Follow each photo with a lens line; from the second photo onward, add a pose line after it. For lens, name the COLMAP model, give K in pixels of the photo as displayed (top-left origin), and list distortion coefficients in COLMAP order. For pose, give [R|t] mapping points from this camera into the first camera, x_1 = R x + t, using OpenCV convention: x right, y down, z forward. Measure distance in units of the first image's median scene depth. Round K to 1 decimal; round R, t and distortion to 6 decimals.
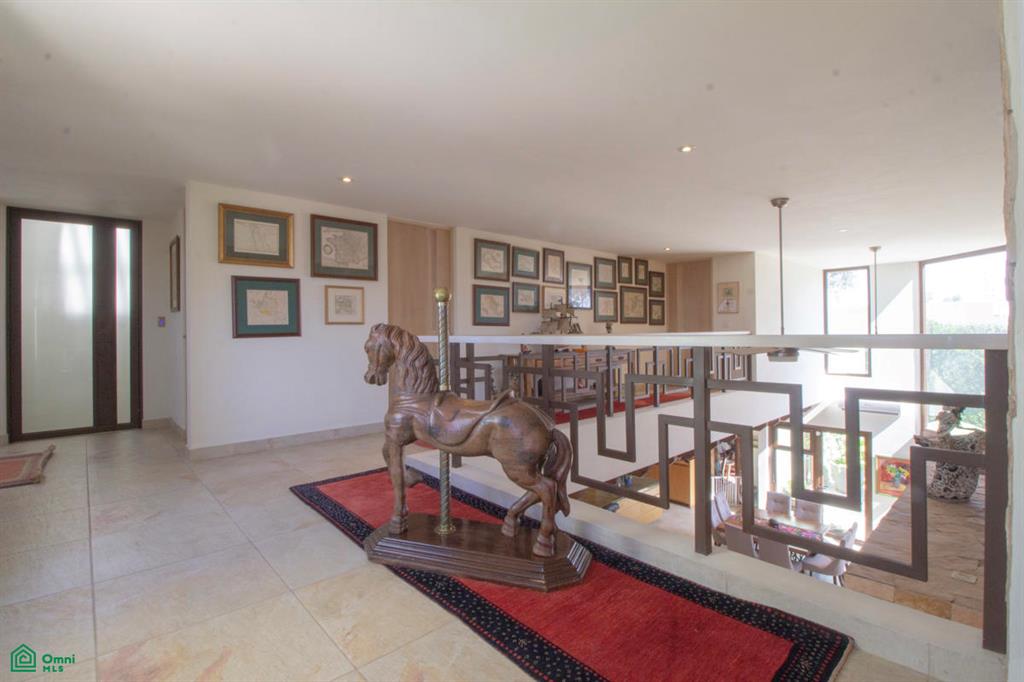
lens RADIAL K [[472.0, 0, 510.5], [0, 472.0, 328.8], [0, 0, 1]] dist [0.000301, -0.013189]
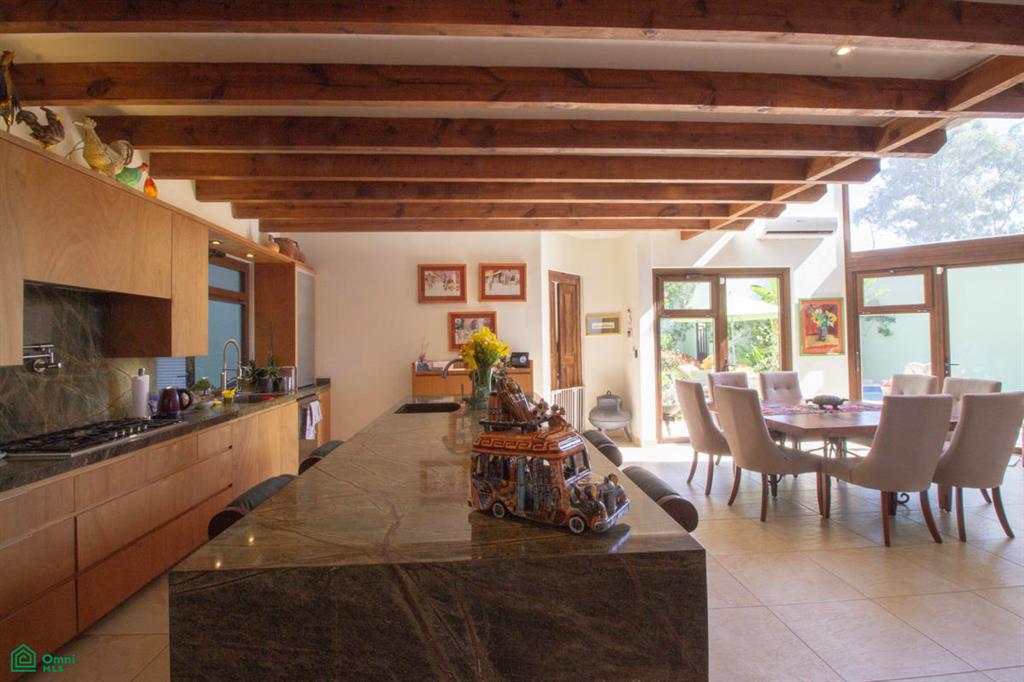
lens RADIAL K [[472.0, 0, 510.5], [0, 472.0, 328.8], [0, 0, 1]] dist [0.000301, -0.013189]
pose [[0.629714, 0.017193, 0.776637, -0.018449], [0.005981, 0.999618, -0.026979, 0.370266], [-0.776804, 0.021634, 0.629370, 1.010715]]
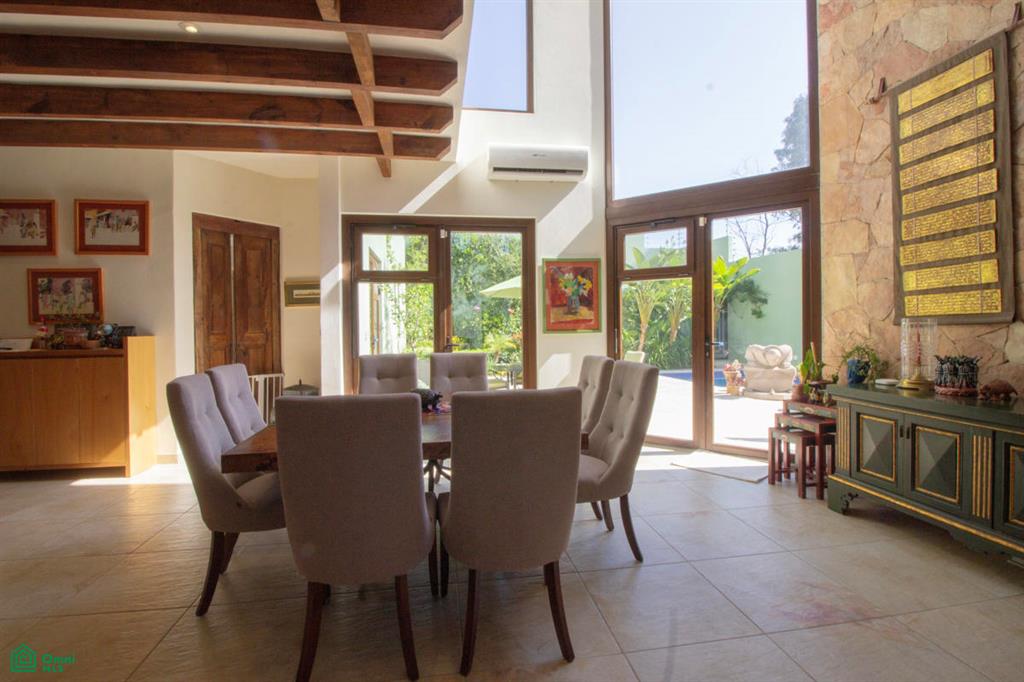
lens RADIAL K [[472.0, 0, 510.5], [0, 472.0, 328.8], [0, 0, 1]] dist [0.000301, -0.013189]
pose [[0.550286, -0.004300, 0.834965, 0.357833], [0.002840, 0.999991, 0.003278, 0.388837], [-0.834971, 0.000567, 0.550293, 0.834968]]
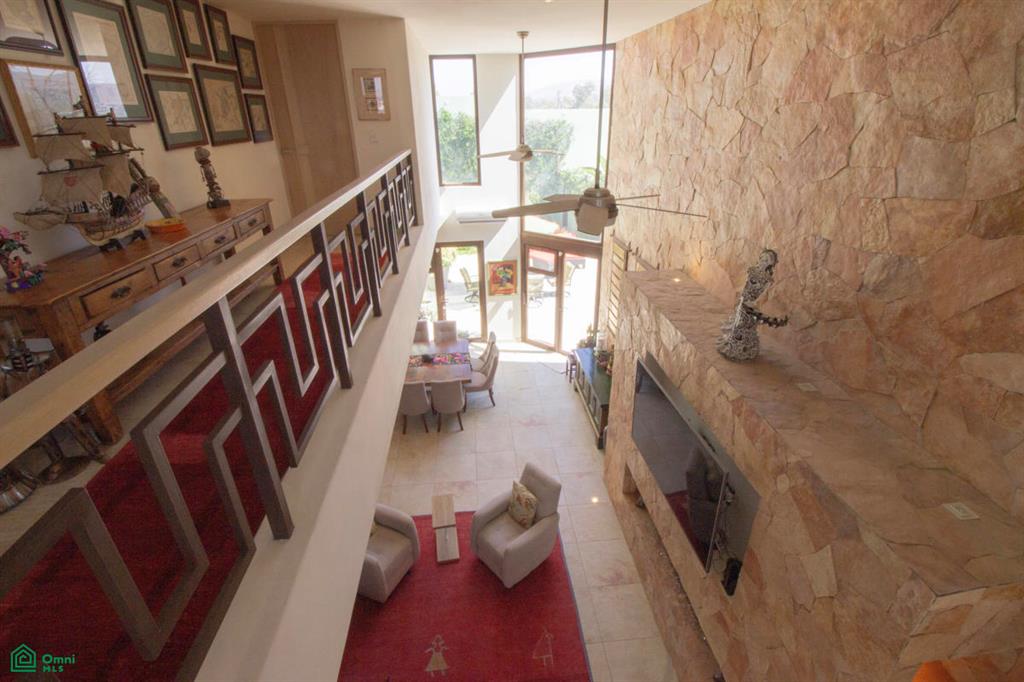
lens RADIAL K [[472.0, 0, 510.5], [0, 472.0, 328.8], [0, 0, 1]] dist [0.000301, -0.013189]
pose [[0.602209, -0.336440, 0.723984, -0.010134], [0.007193, 0.909113, 0.416488, -0.039344], [-0.798306, -0.245605, 0.549896, 0.382770]]
